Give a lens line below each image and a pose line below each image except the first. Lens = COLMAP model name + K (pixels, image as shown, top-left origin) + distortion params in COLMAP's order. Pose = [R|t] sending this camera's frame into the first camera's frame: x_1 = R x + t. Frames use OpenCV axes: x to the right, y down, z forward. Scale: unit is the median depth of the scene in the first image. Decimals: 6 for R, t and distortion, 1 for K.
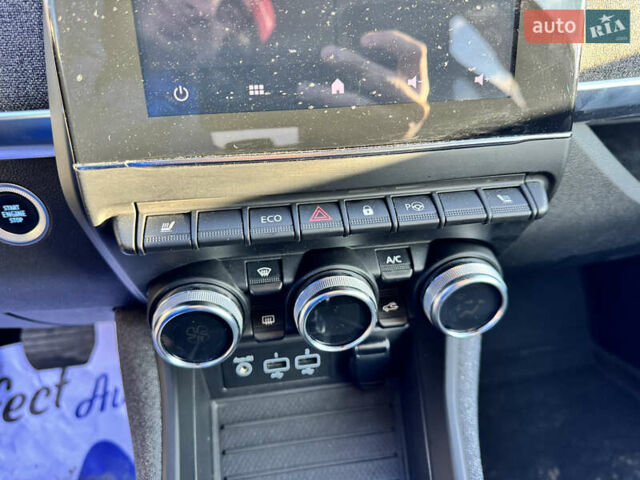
lens RADIAL K [[446.4, 0, 320.0], [0, 446.4, 240.0], [0, 0, 1]] dist [0.080428, -0.086083]
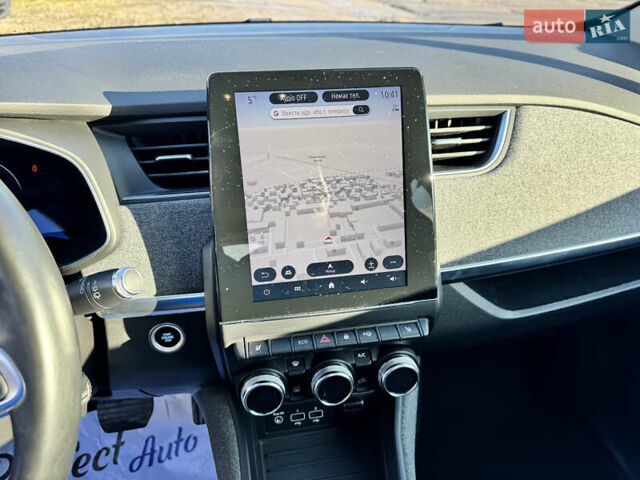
lens RADIAL K [[446.4, 0, 320.0], [0, 446.4, 240.0], [0, 0, 1]] dist [0.080428, -0.086083]
pose [[0.999634, -0.014699, 0.022694, -0.049607], [0.017719, 0.990107, -0.139192, -0.175175], [-0.020424, 0.139544, 0.990005, -0.944602]]
